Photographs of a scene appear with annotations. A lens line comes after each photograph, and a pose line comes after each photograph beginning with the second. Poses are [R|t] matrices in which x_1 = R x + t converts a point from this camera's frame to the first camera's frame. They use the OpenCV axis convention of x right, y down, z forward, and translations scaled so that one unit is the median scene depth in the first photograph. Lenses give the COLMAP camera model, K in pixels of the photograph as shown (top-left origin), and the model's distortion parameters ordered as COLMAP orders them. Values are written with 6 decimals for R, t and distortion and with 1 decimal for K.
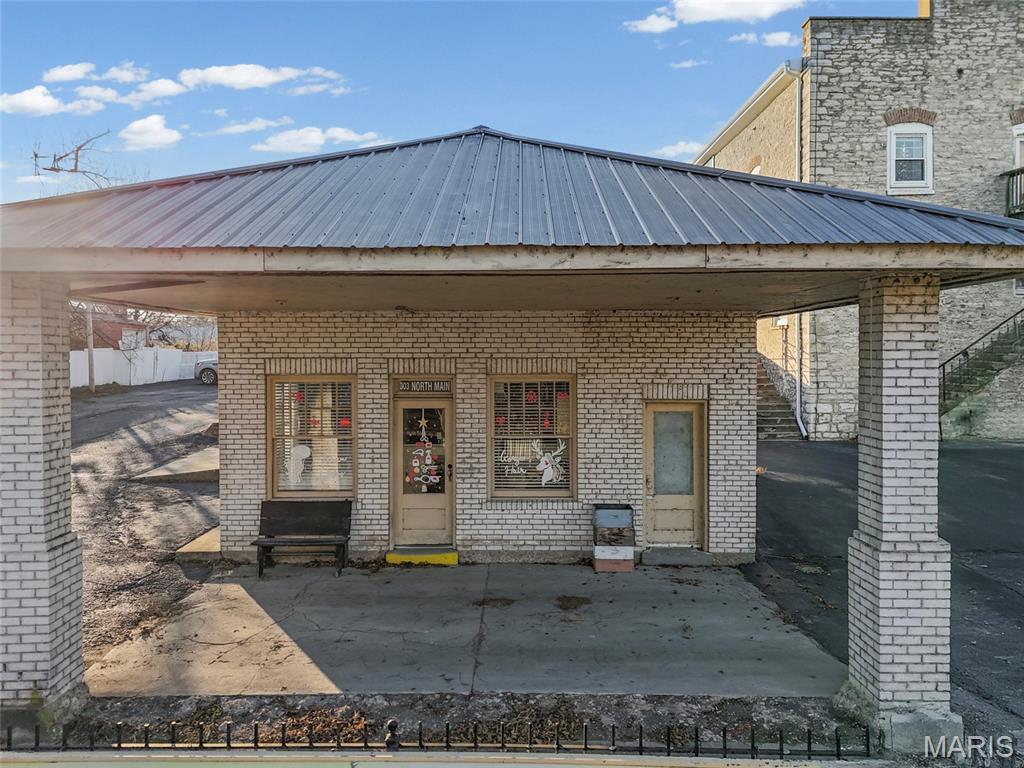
lens RADIAL K [[764.6, 0, 508.9], [0, 764.6, 361.6], [0, 0, 1]] dist [0.088480, -0.089622]
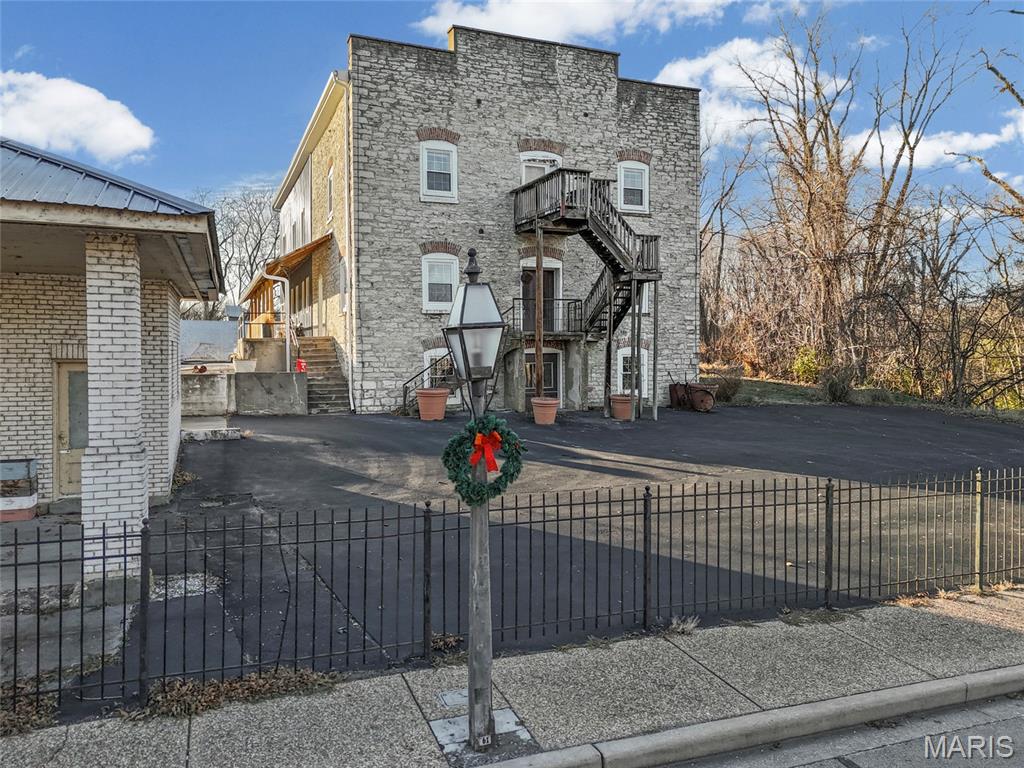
lens RADIAL K [[765.7, 0, 512.7], [0, 765.7, 369.5], [0, 0, 1]] dist [0.079928, -0.055298]
pose [[0.931848, -0.001874, 0.362845, 0.369947], [-0.001006, 0.999969, 0.007747, 0.053892], [-0.362848, -0.007584, 0.931817, -0.229941]]
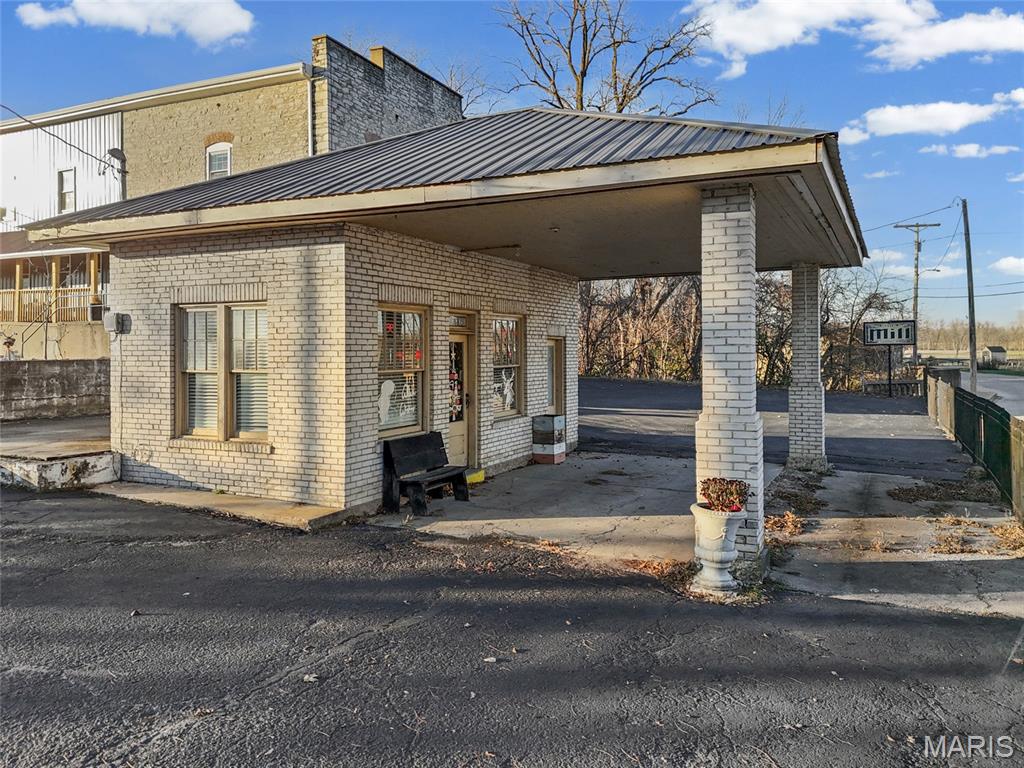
lens RADIAL K [[771.8, 0, 515.6], [0, 771.8, 346.4], [0, 0, 1]] dist [0.043362, -0.001812]
pose [[0.421156, 0.005473, 0.906972, -1.042177], [0.007767, 0.999923, -0.009641, 0.078020], [-0.906955, 0.011105, 0.421081, 0.470597]]
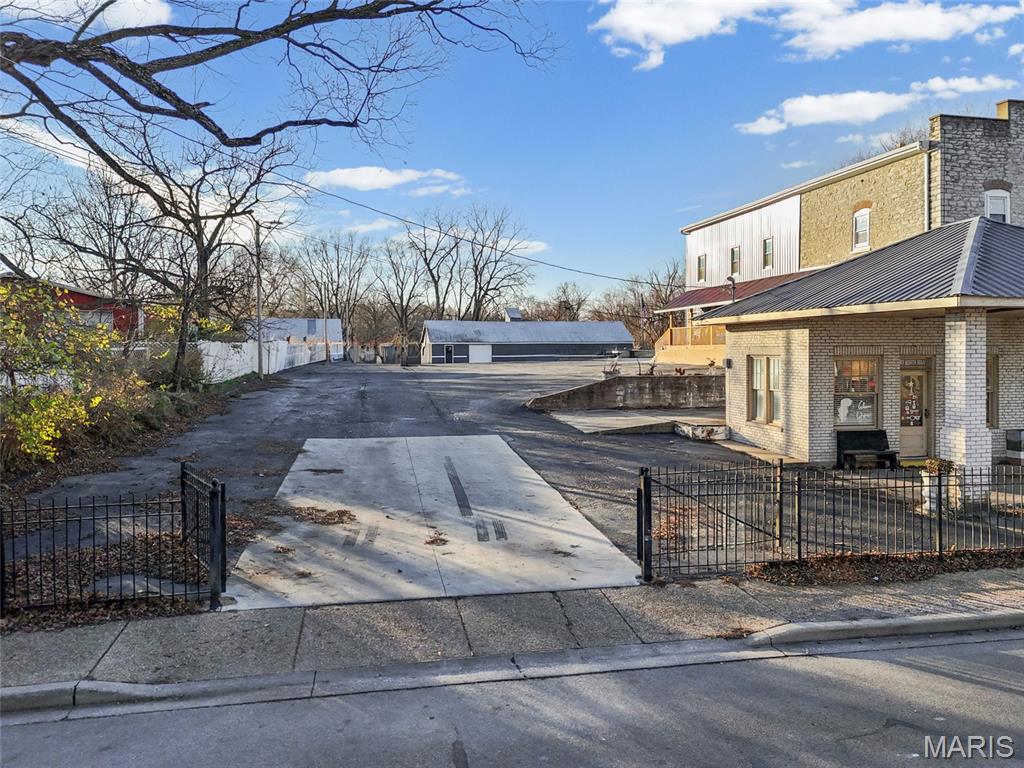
lens RADIAL K [[764.6, 0, 508.9], [0, 764.6, 361.6], [0, 0, 1]] dist [0.088480, -0.089622]
pose [[0.976707, -0.002976, 0.214556, -1.339794], [0.001189, 0.999964, 0.008455, 0.014272], [-0.214573, -0.008003, 0.976675, -0.478752]]
